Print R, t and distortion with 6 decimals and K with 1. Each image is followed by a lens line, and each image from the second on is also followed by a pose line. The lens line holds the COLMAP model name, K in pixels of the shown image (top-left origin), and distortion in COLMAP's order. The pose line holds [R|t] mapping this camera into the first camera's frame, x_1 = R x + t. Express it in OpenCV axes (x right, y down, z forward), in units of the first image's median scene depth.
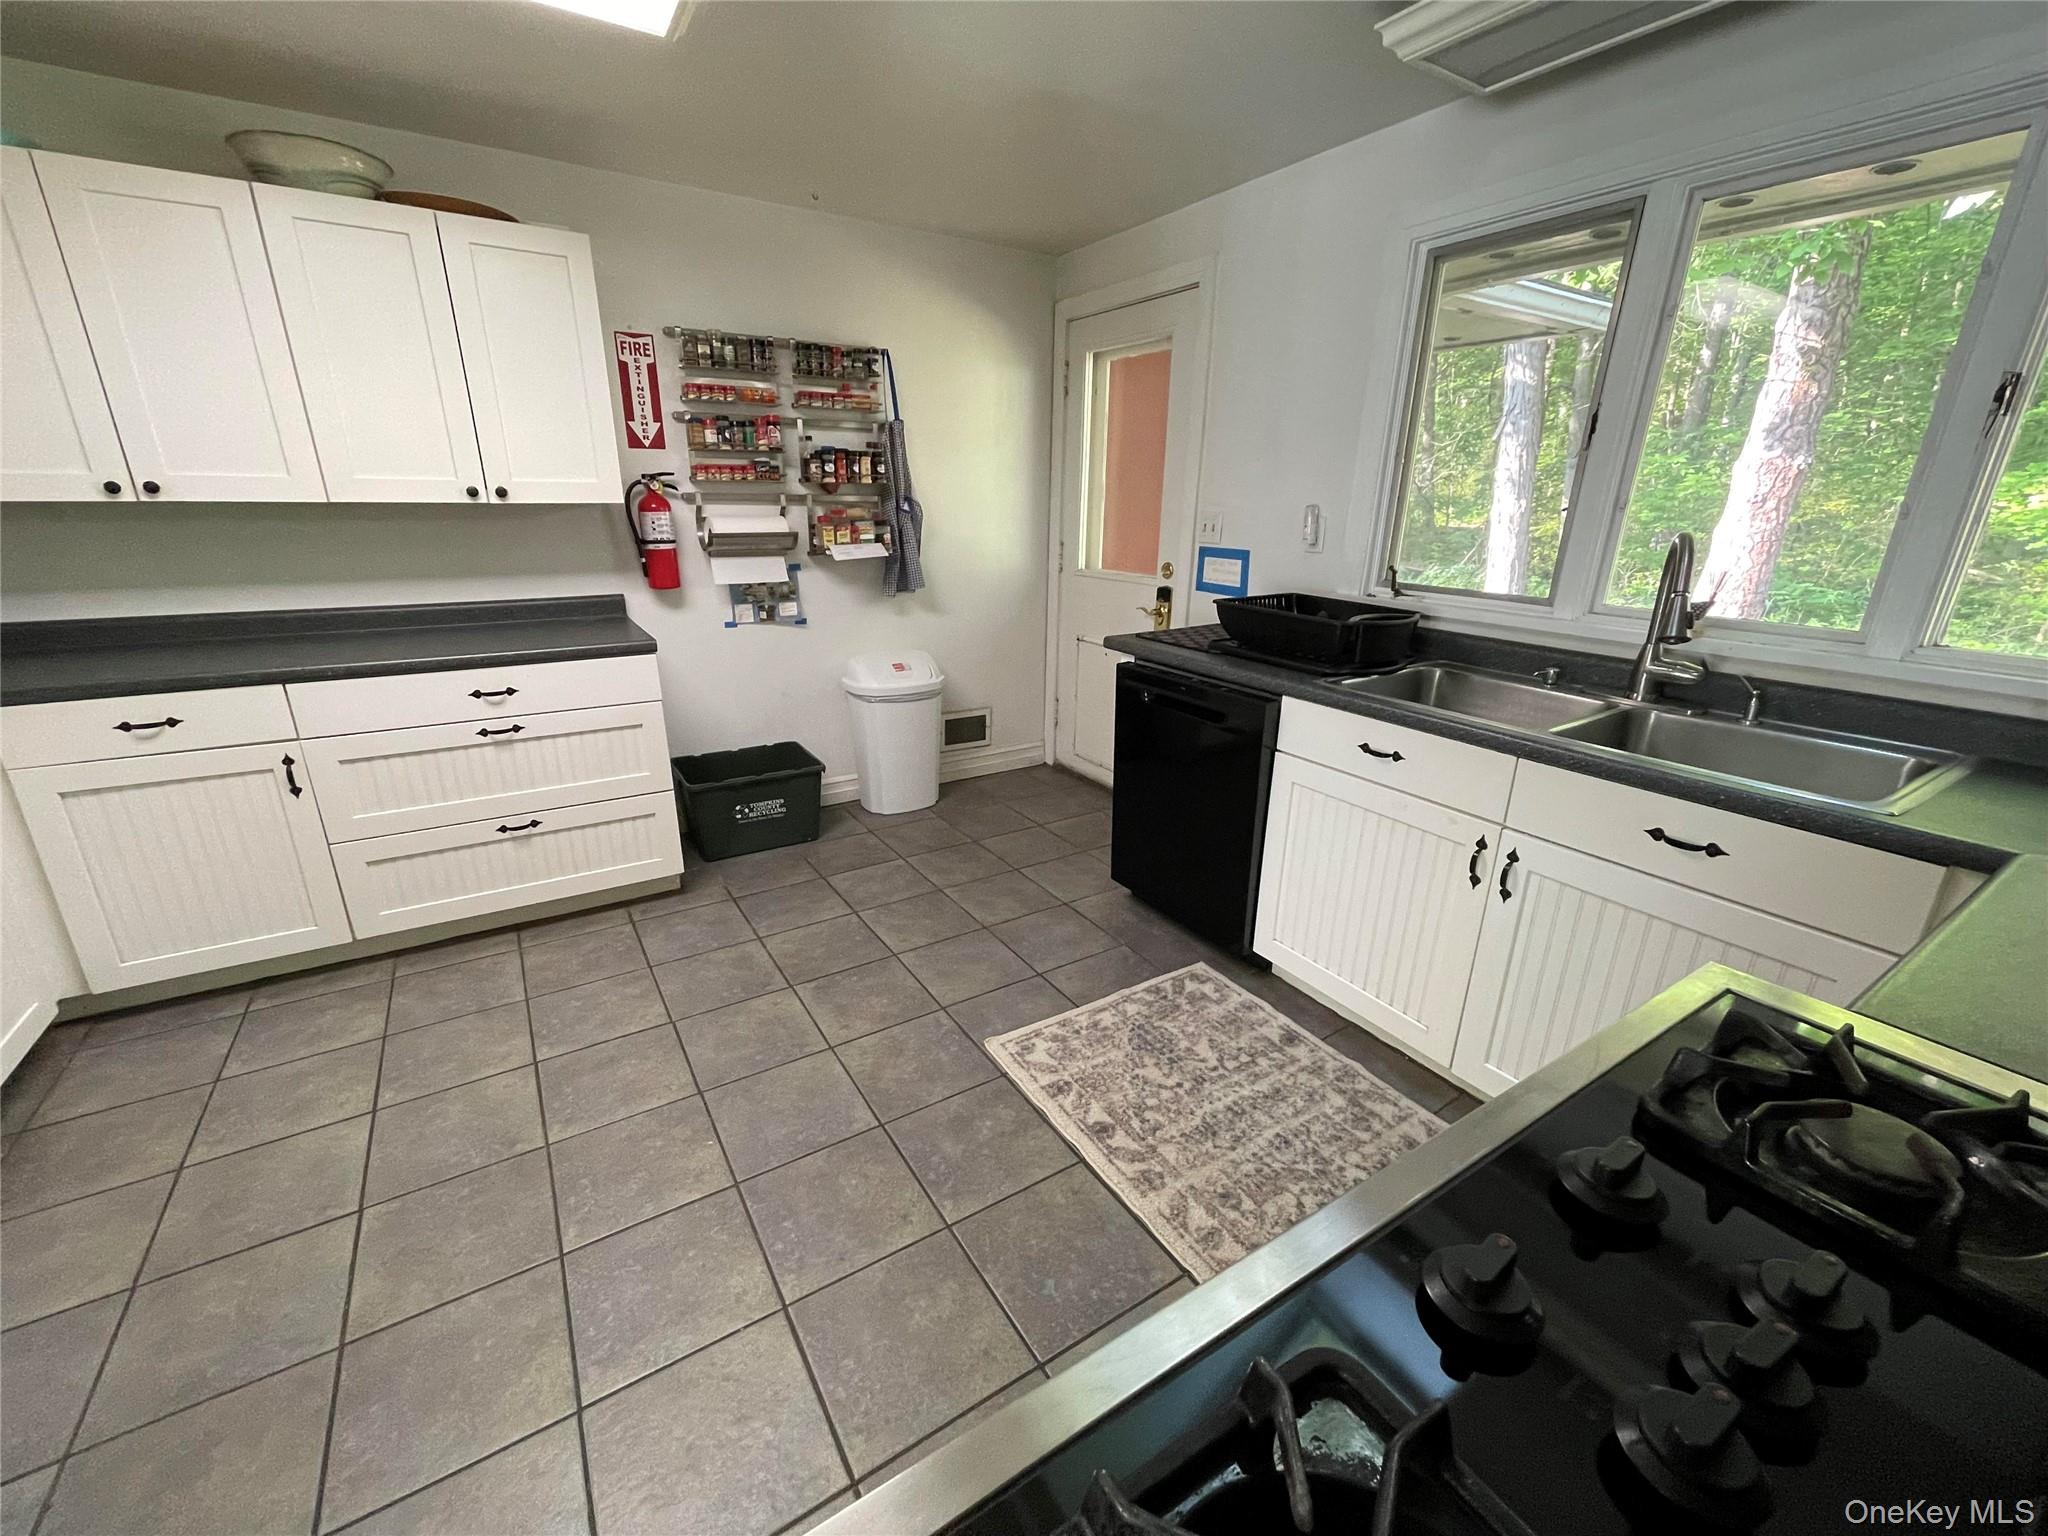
lens RADIAL K [[818.5, 0, 1027.7], [0, 818.5, 779.4], [0, 0, 1]] dist [-0.017001, -0.000188]
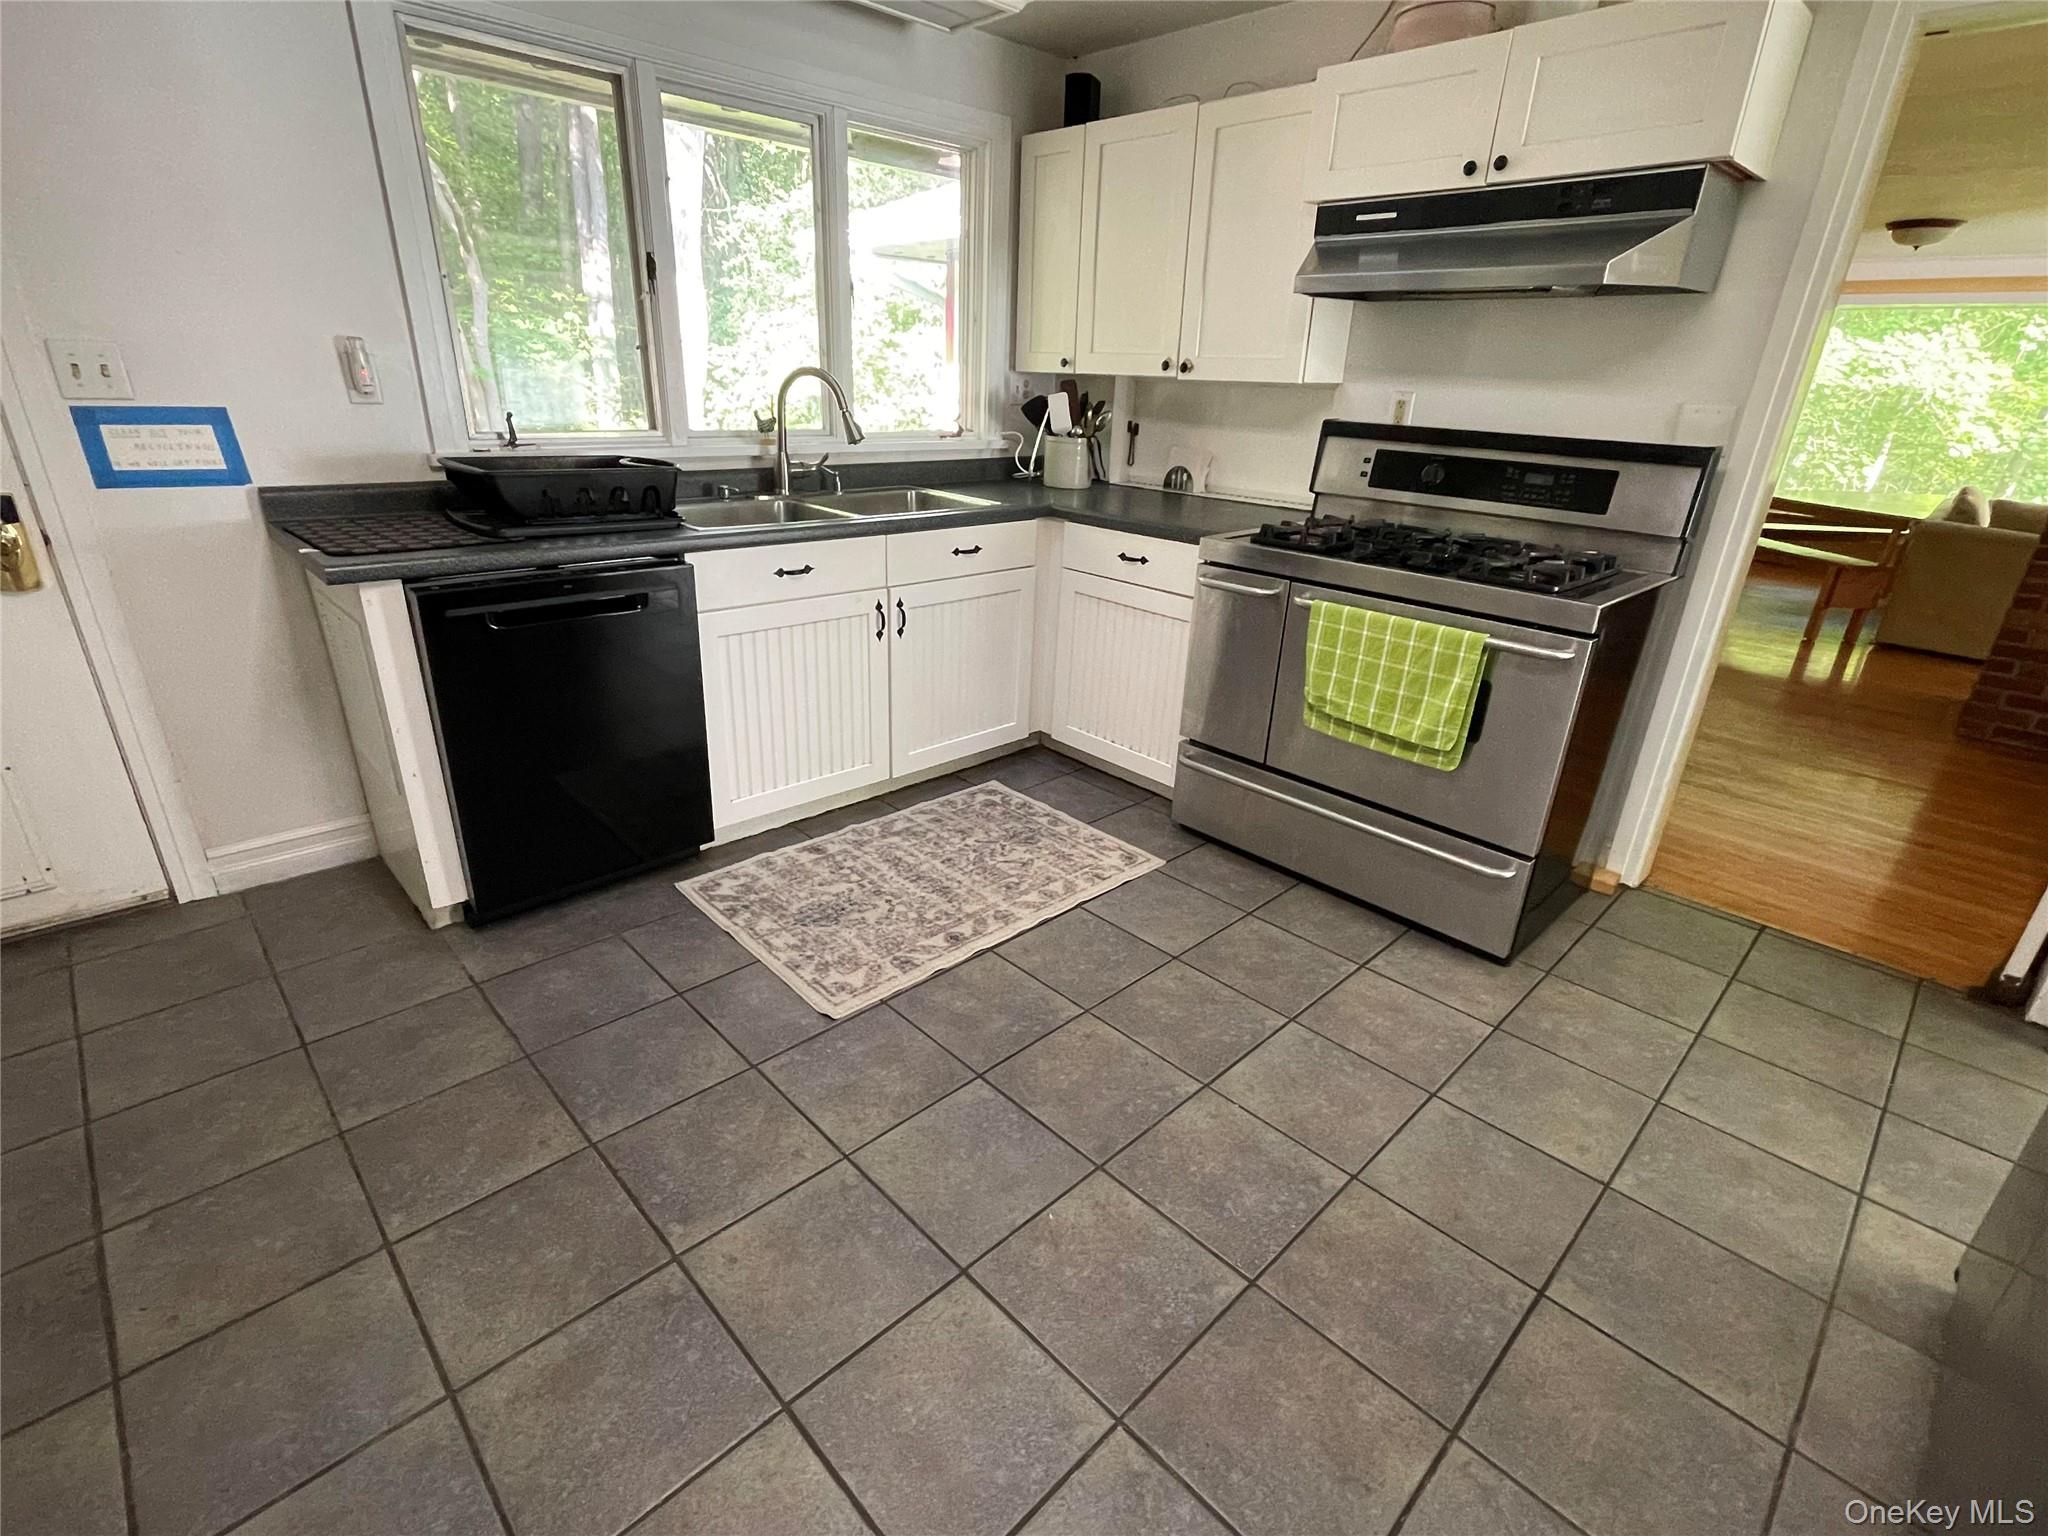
lens RADIAL K [[963.8, 0, 1028.5], [0, 963.8, 758.6], [0, 0, 1]] dist [0.000185, 0.000038]
pose [[-0.203993, -0.383116, 0.900893, -0.919523], [0.281058, 0.858584, 0.428765, -0.282883], [-0.937760, 0.340668, -0.067467, 0.826708]]
